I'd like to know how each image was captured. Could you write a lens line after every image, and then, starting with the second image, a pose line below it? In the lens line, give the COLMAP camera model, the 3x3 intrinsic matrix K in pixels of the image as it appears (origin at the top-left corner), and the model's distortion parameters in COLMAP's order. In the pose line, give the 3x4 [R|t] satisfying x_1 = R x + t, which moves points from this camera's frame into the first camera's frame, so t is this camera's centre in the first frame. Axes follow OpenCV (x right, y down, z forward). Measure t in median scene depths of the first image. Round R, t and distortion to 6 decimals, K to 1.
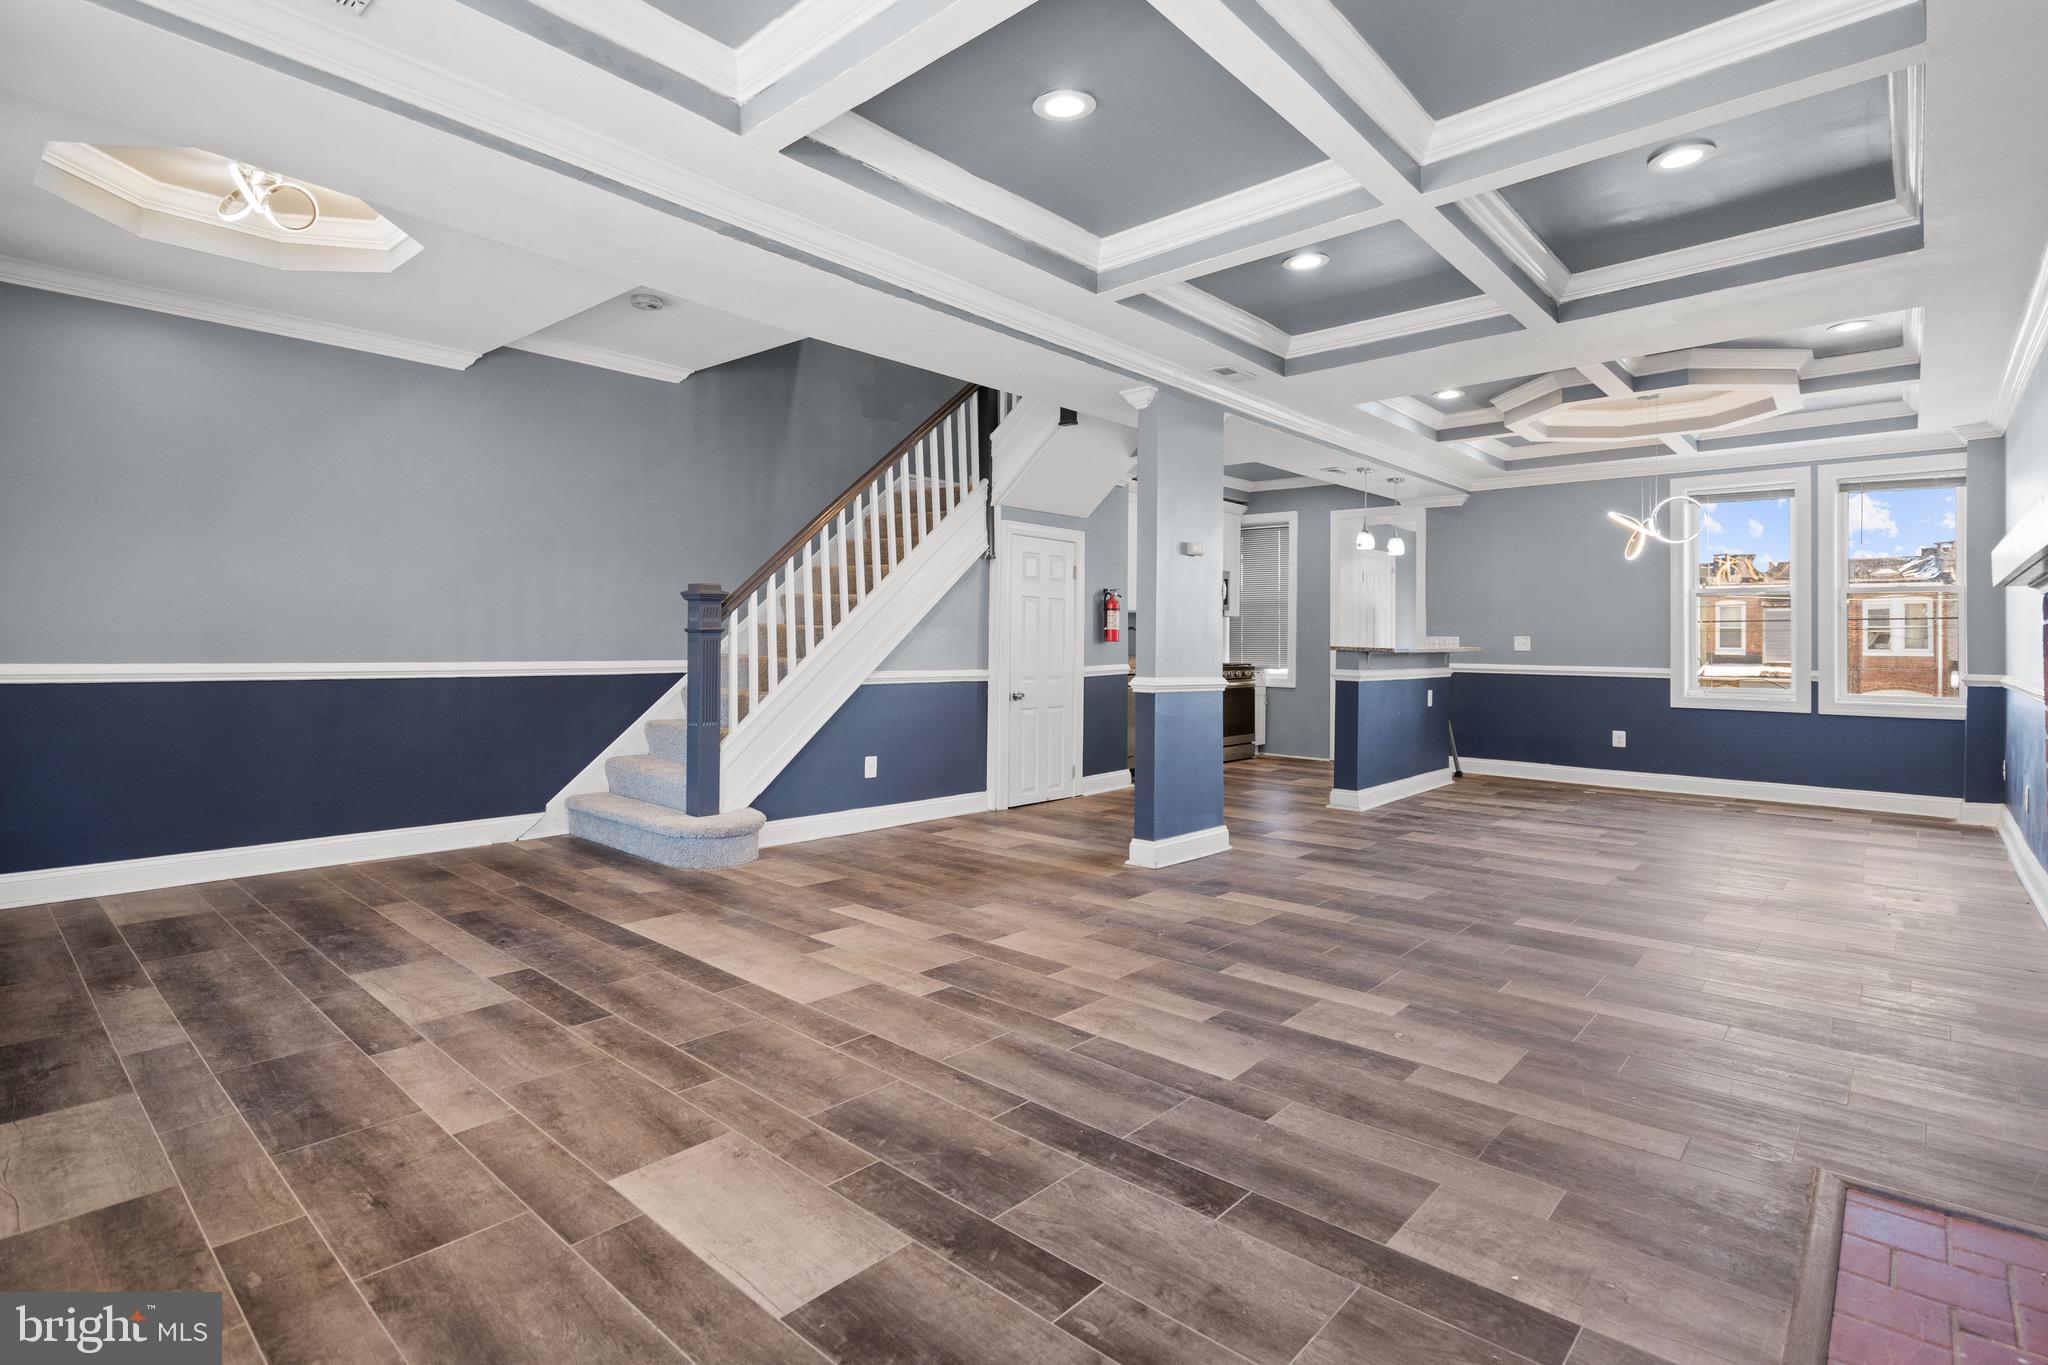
lens RADIAL K [[962.3, 0, 982.0], [0, 962.3, 639.3], [0, 0, 1]] dist [-0.000437, -0.002133]
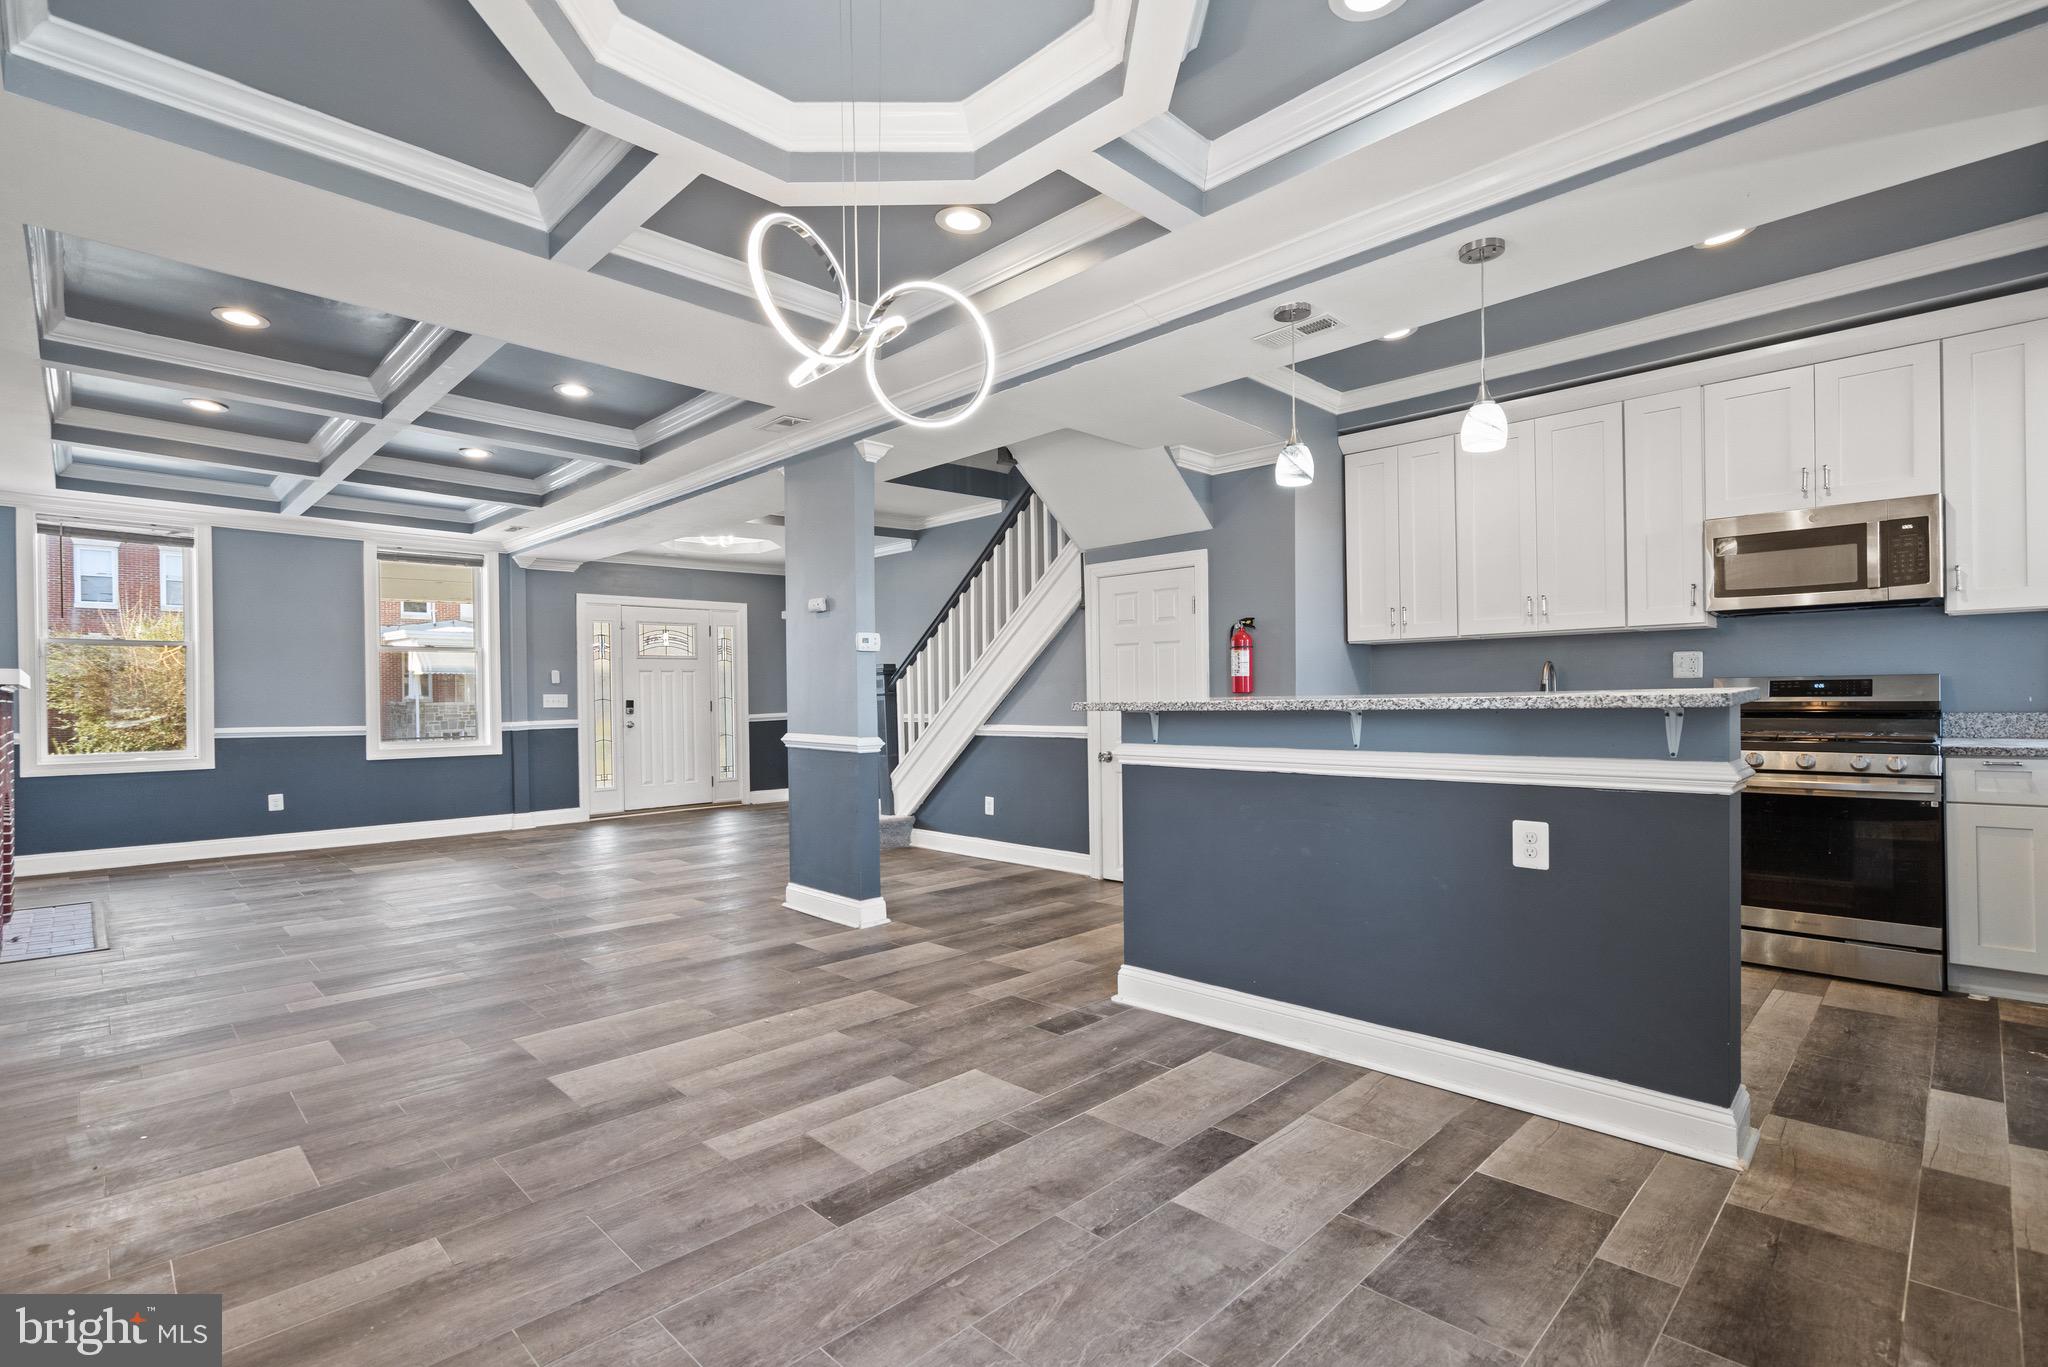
lens RADIAL K [[962.3, 0, 1020.0], [0, 962.3, 698.1], [0, 0, 1]] dist [-0.000437, -0.002133]
pose [[-0.043300, -0.010020, -0.999012, 2.450095], [0.012495, 0.999866, -0.010571, 0.032461], [0.998984, -0.012940, -0.043169, 2.517236]]
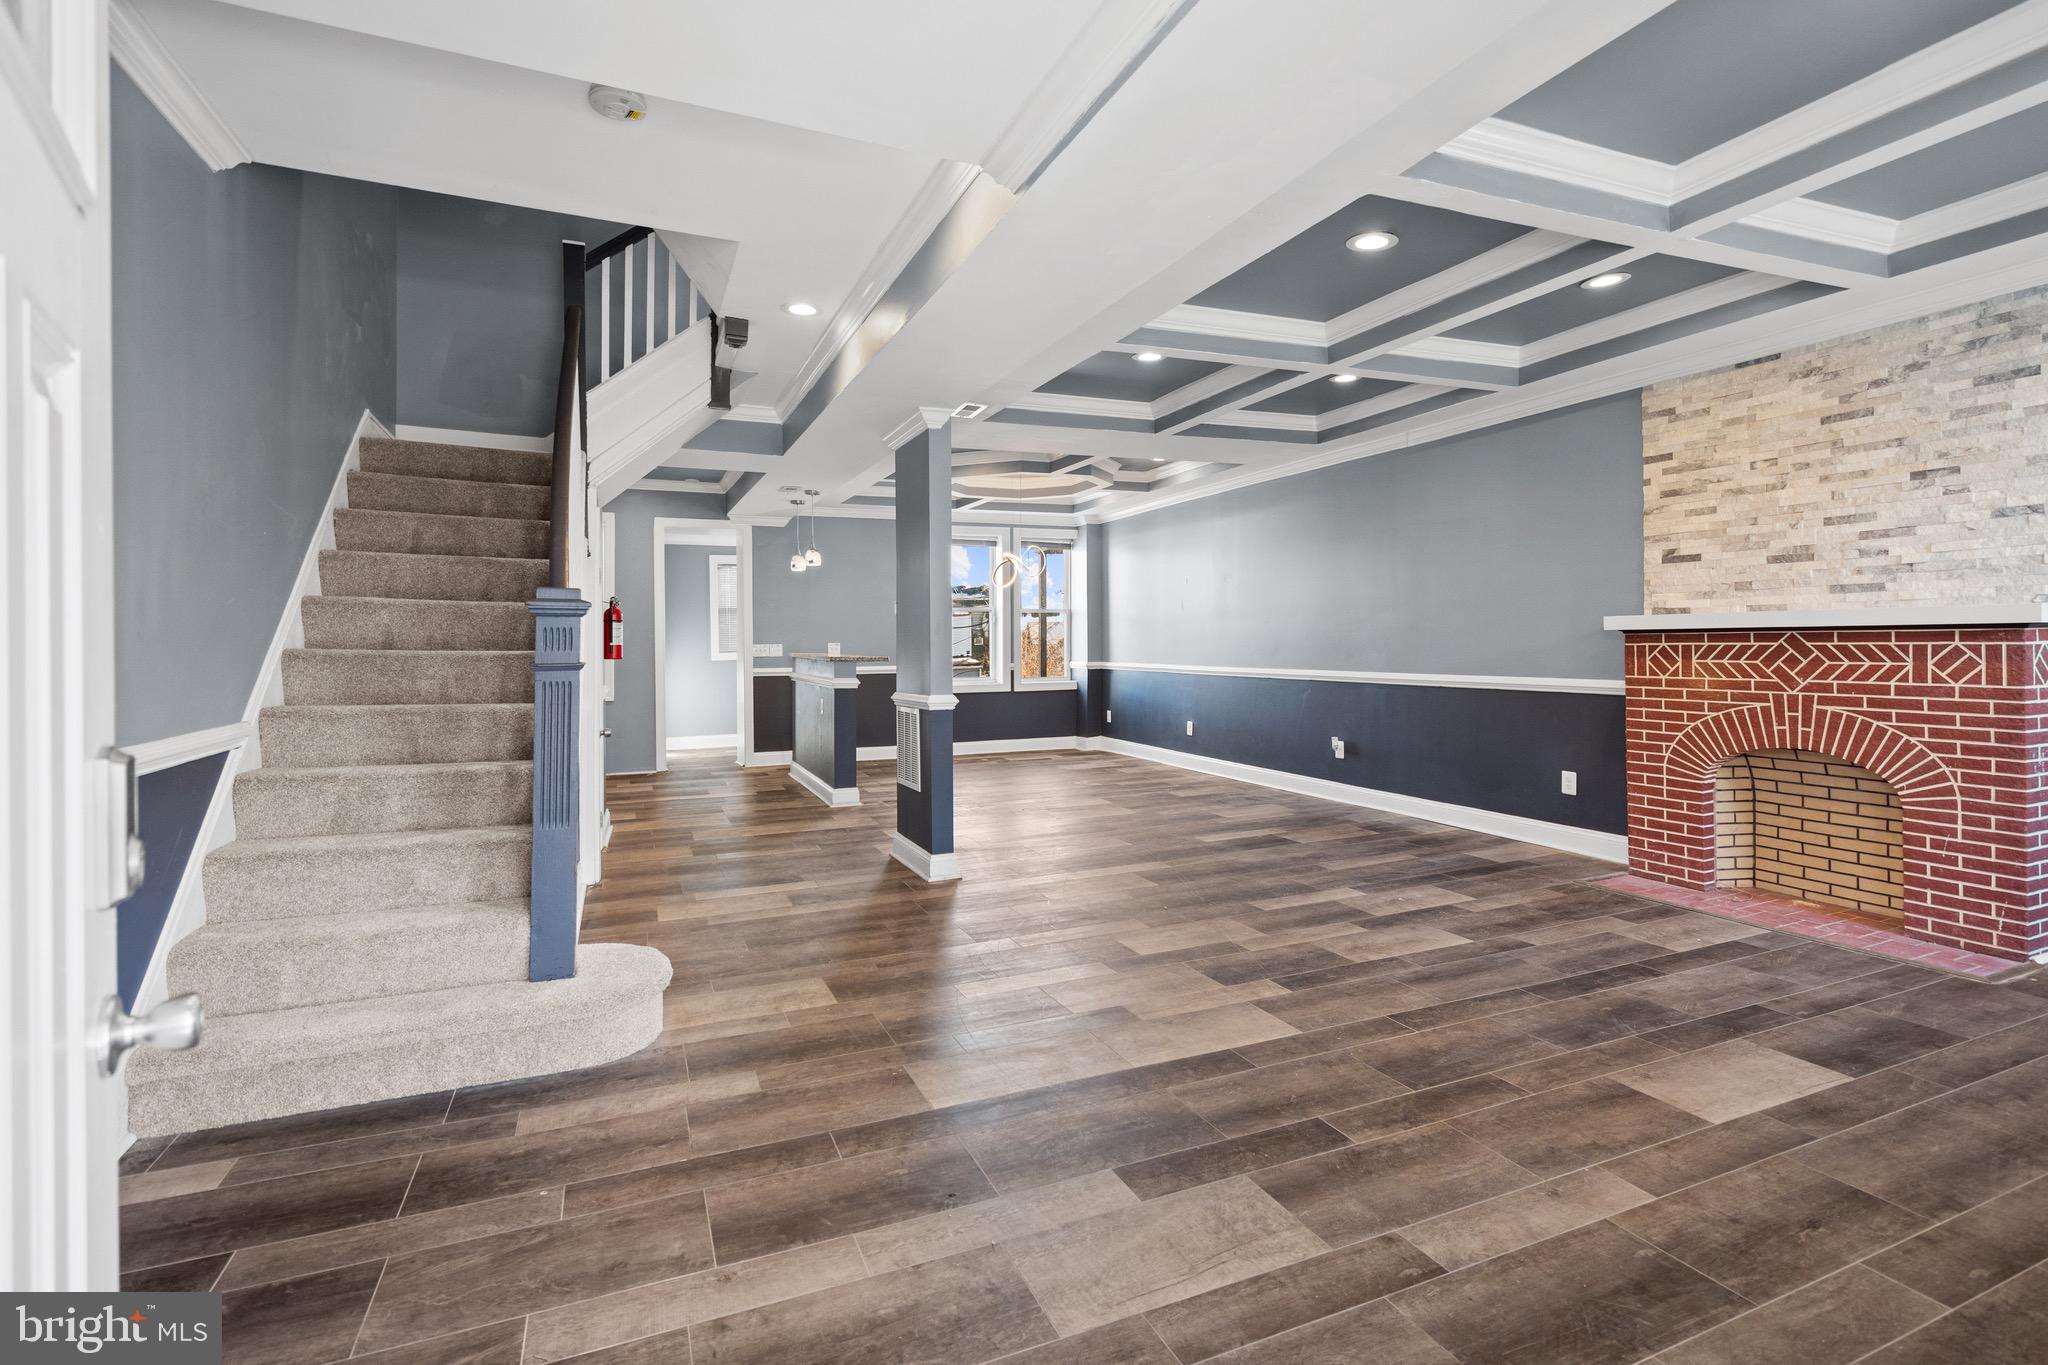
lens RADIAL K [[962.3, 0, 1012.9], [0, 962.3, 641.2], [0, 0, 1]] dist [-0.000437, -0.002133]
pose [[0.426275, -0.017086, 0.904432, -1.390362], [0.014092, 0.999826, 0.012246, -0.054159], [-0.904484, 0.007525, 0.426442, 0.960896]]
